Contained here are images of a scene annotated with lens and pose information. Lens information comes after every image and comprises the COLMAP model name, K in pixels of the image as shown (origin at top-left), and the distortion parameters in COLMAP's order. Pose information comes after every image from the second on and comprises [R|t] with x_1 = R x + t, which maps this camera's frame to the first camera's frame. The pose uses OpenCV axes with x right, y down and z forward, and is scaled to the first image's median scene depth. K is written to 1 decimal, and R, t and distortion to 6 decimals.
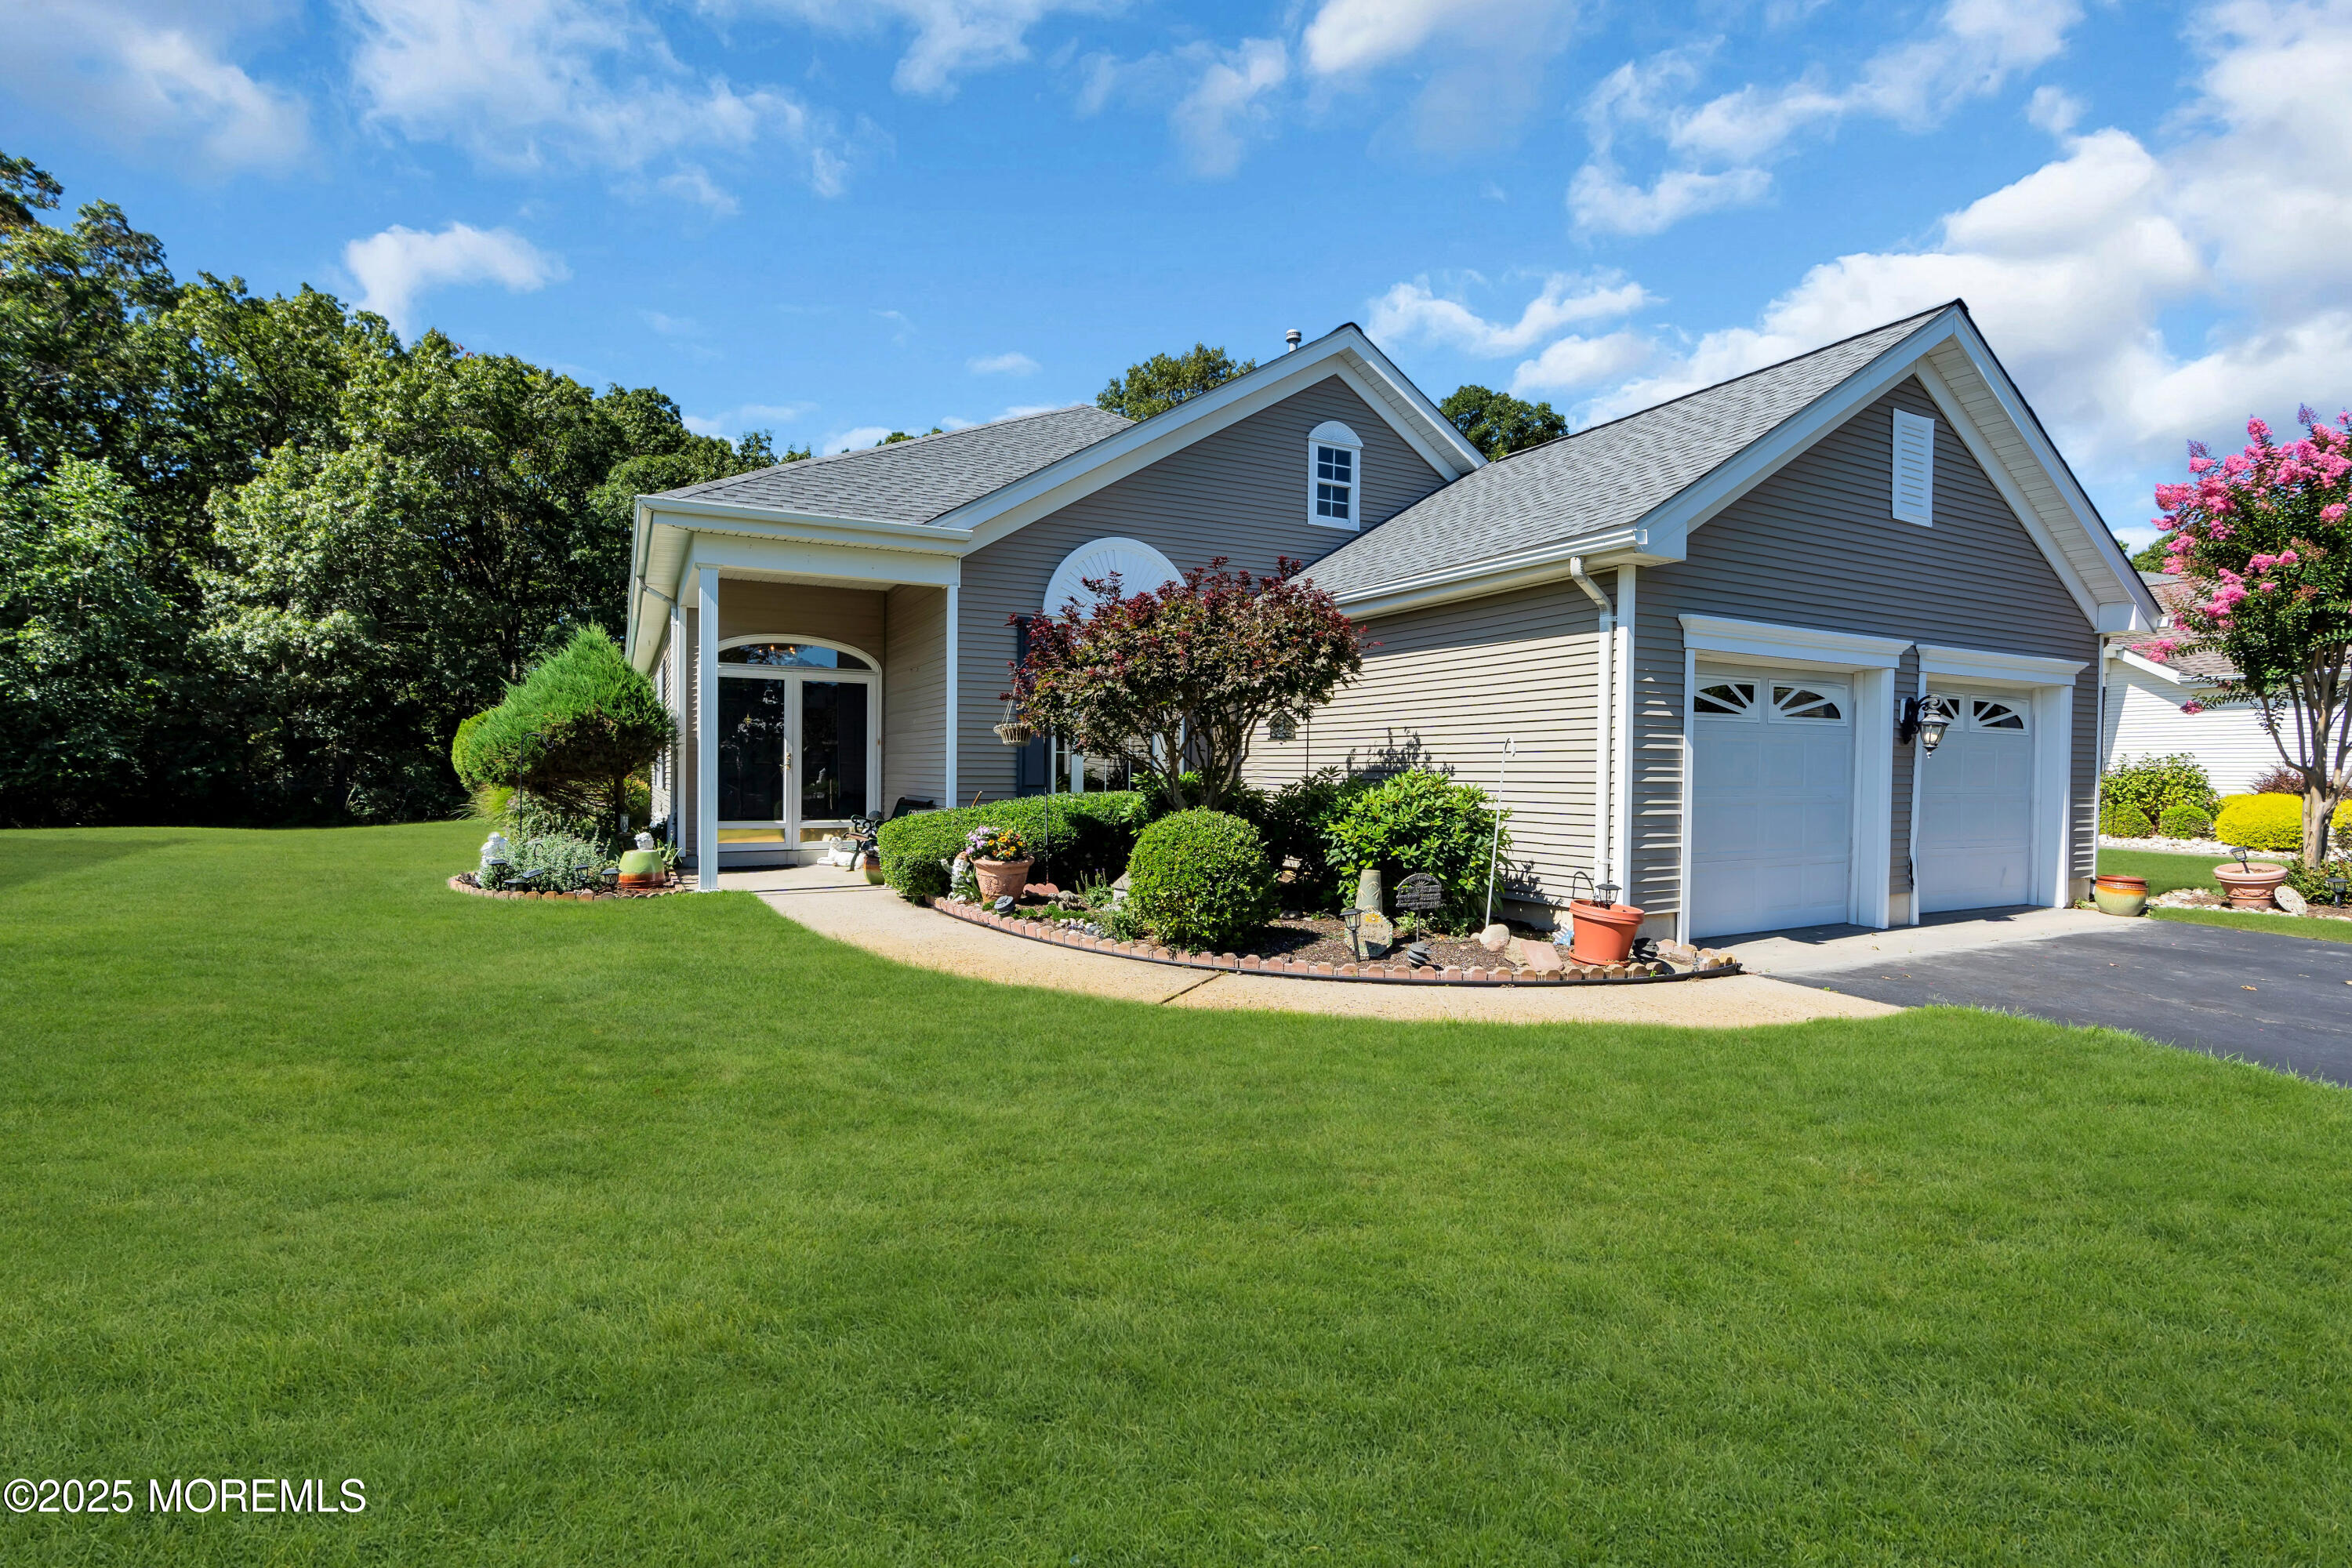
lens RADIAL K [[1063.1, 0, 1178.0], [0, 1063.1, 790.5], [0, 0, 1]] dist [-0.009916, 0.002345]
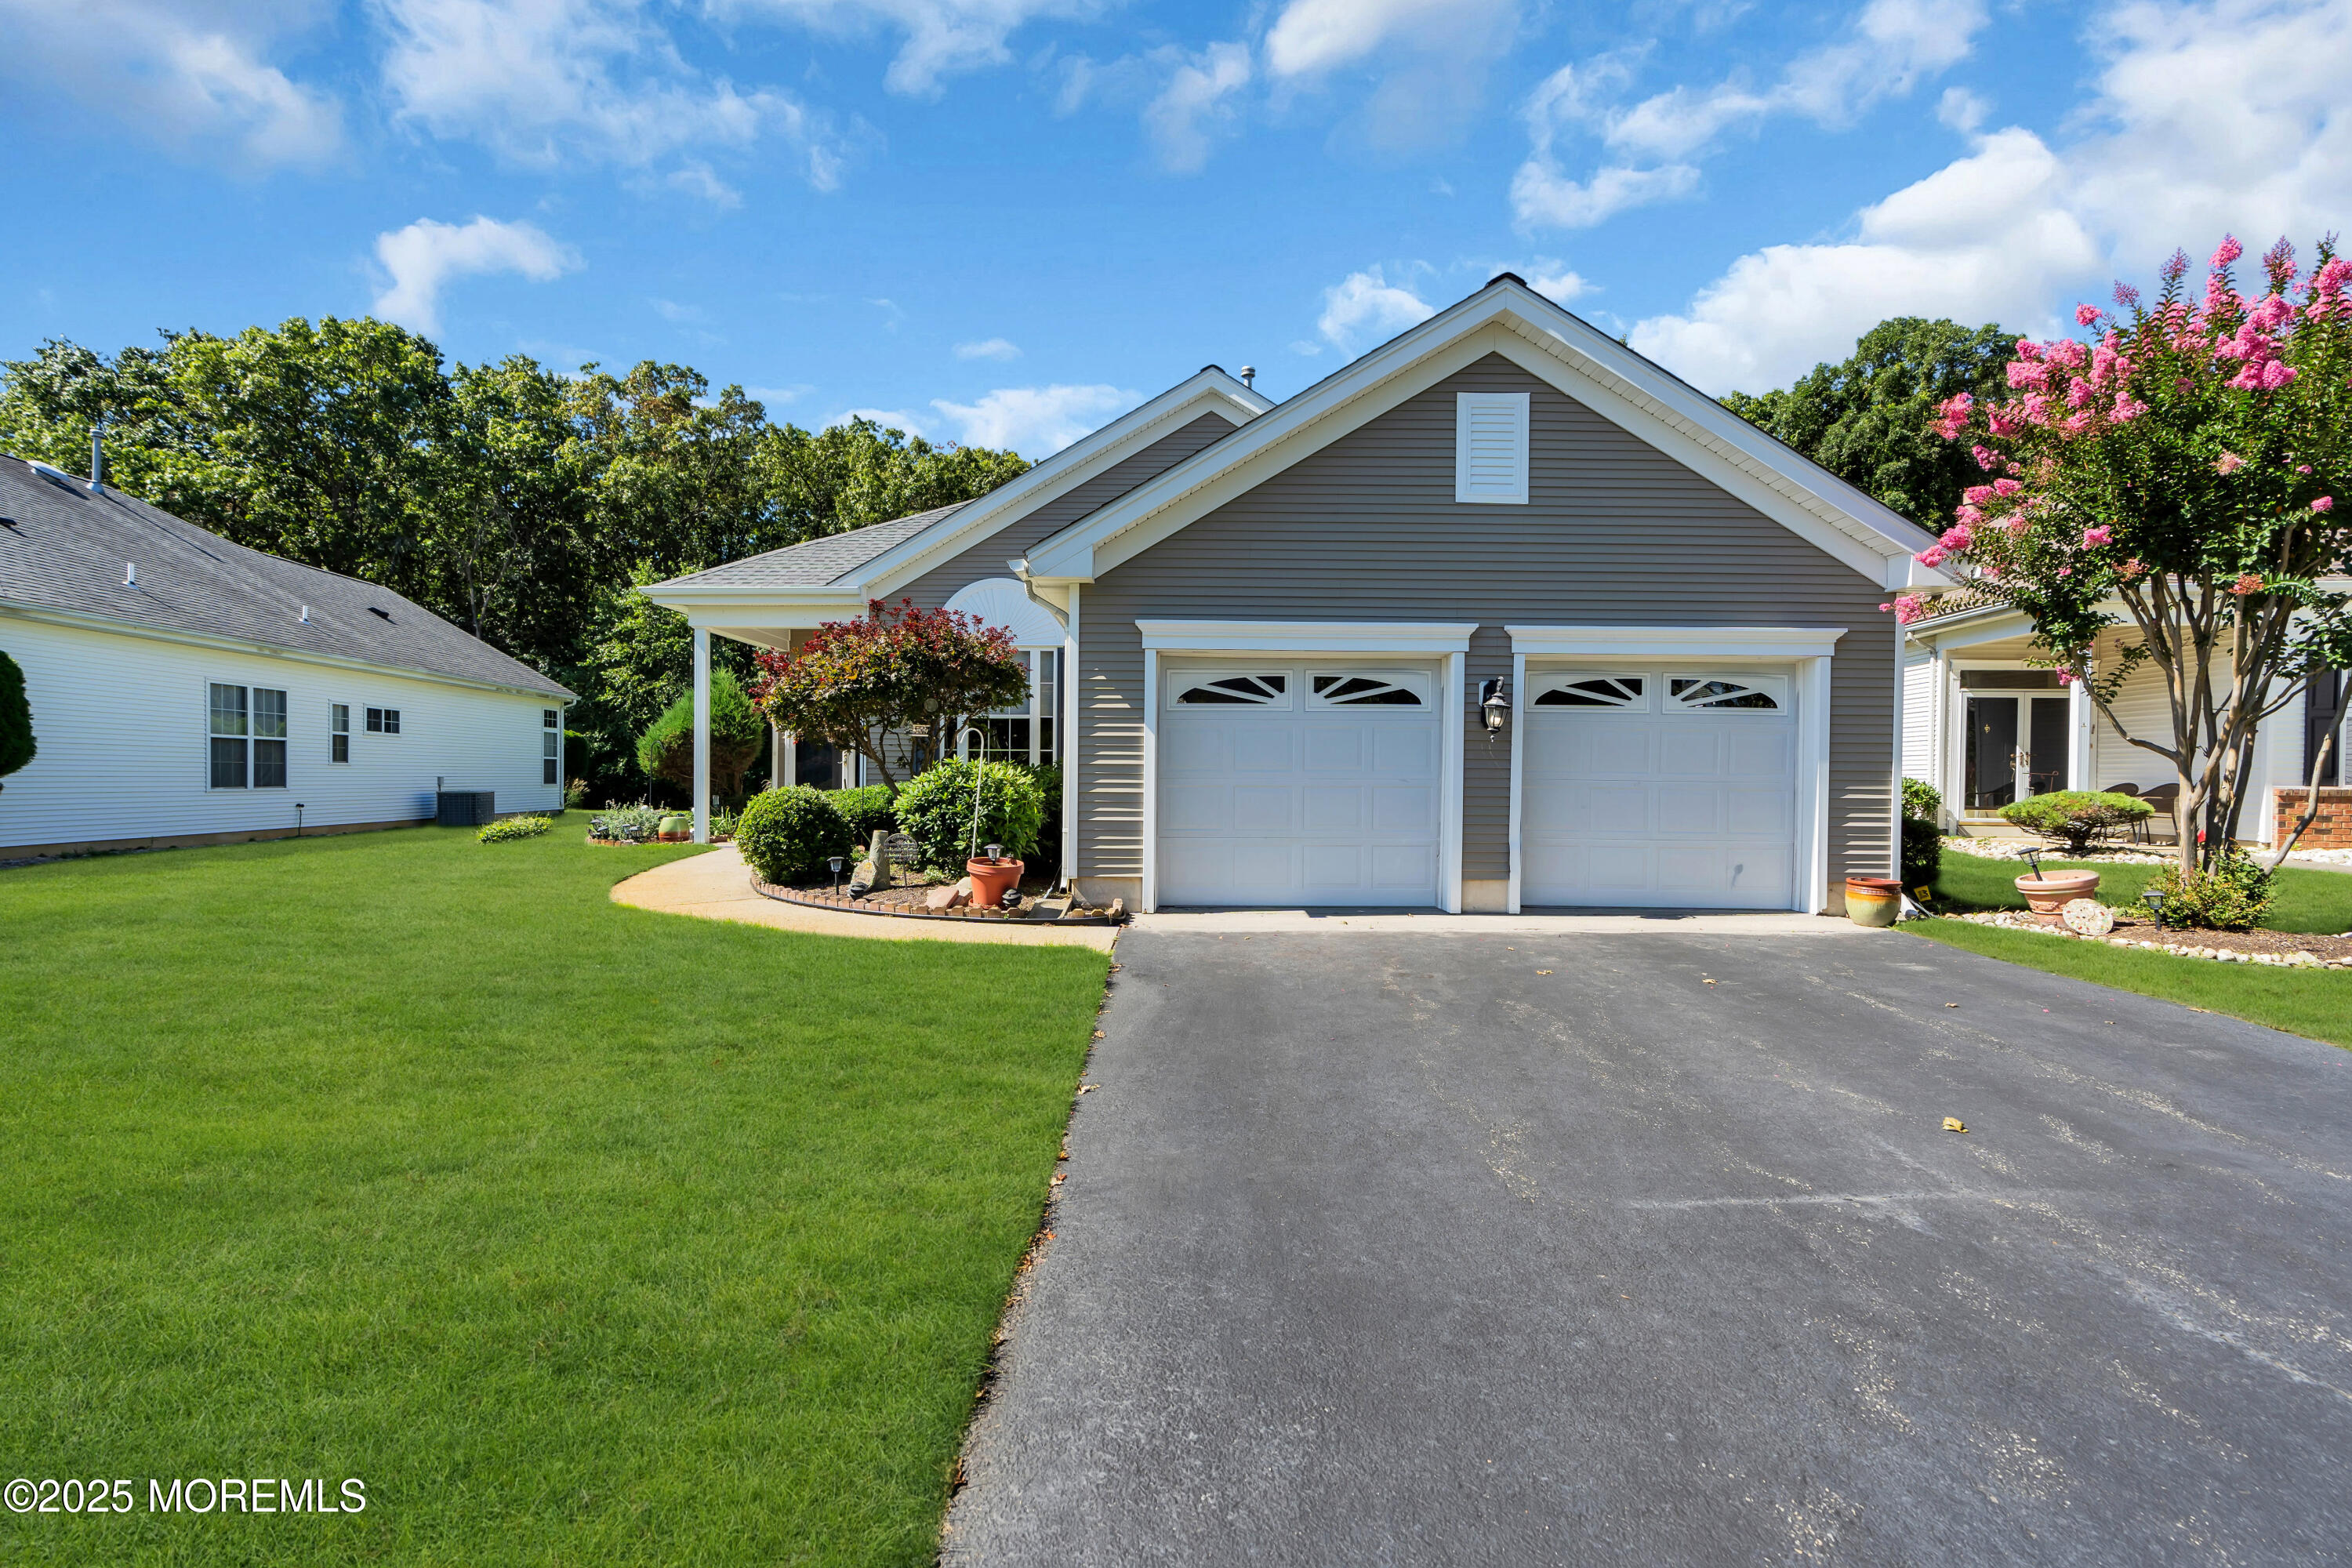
lens RADIAL K [[1063.1, 0, 1183.5], [0, 1063.1, 789.1], [0, 0, 1]] dist [-0.009916, 0.002345]
pose [[0.887075, 0.003925, -0.461608, 0.886048], [-0.008956, 0.999922, -0.008709, 0.024033], [0.461538, 0.011860, 0.887041, -0.006911]]
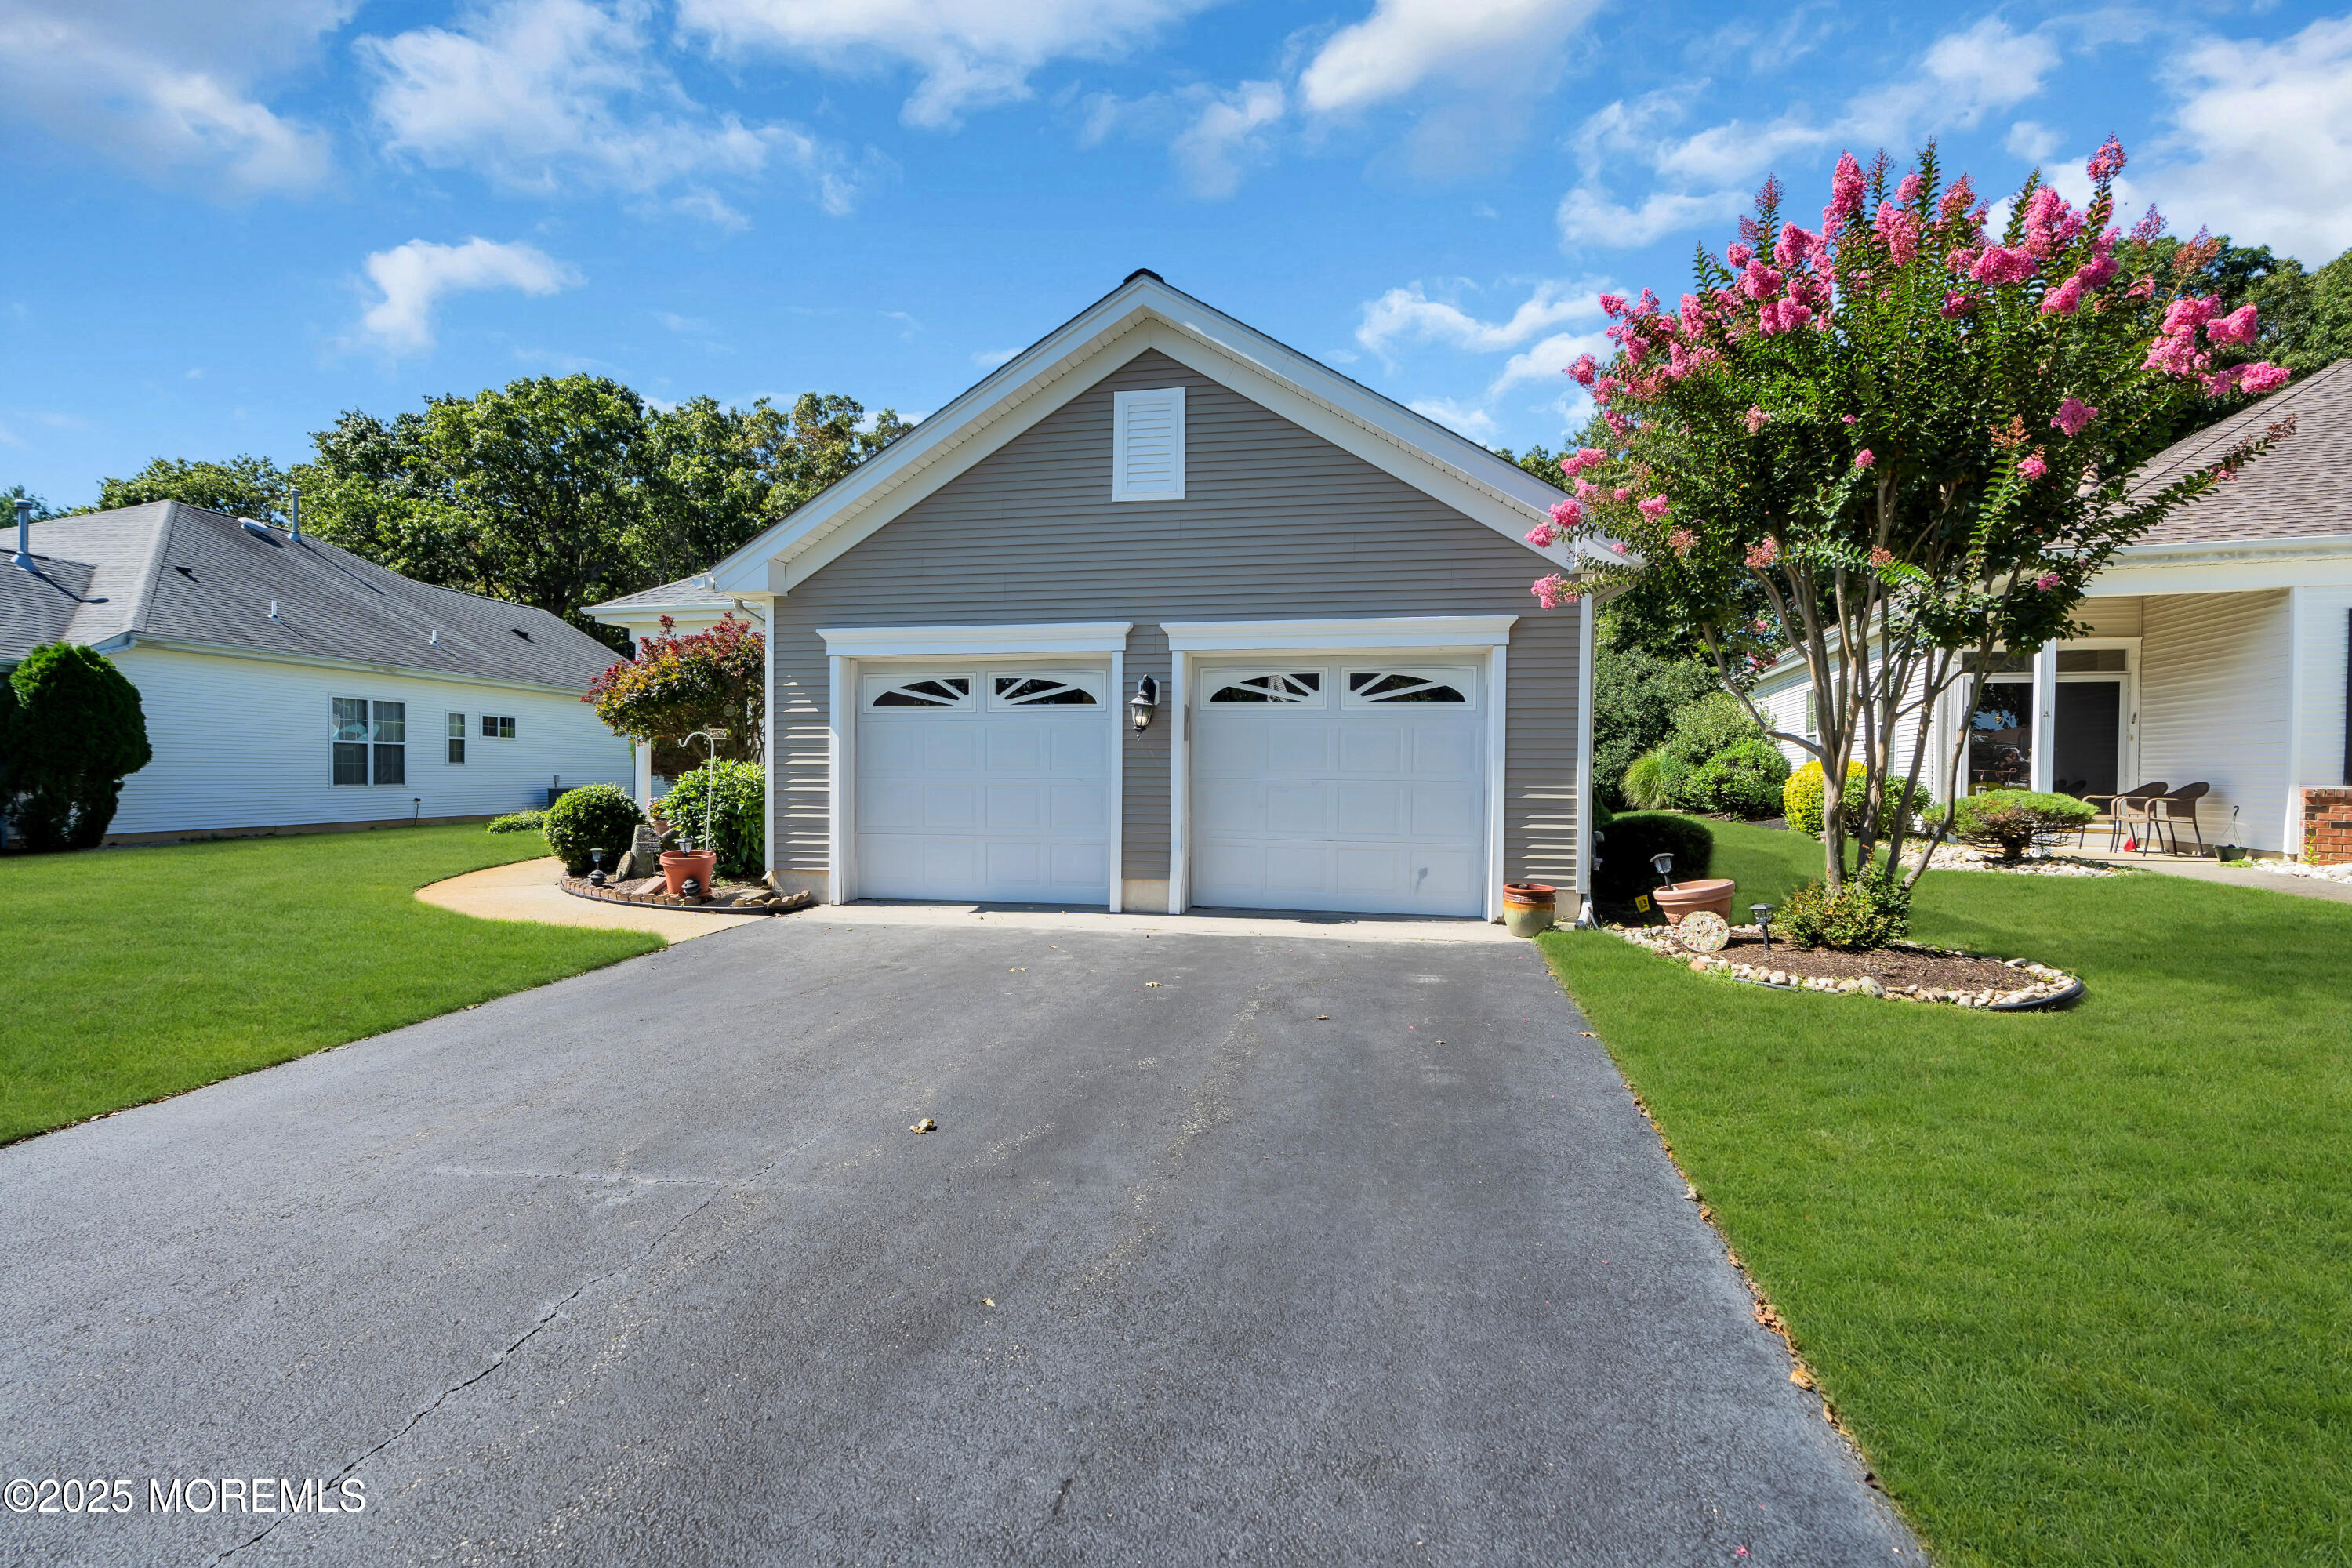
lens RADIAL K [[1063.1, 0, 1182.4], [0, 1063.1, 789.2], [0, 0, 1]] dist [-0.009916, 0.002345]
pose [[0.777865, 0.006612, -0.628397, 1.323262], [-0.011706, 0.999924, -0.003968, 0.017653], [0.628323, 0.010442, 0.777883, 0.253063]]
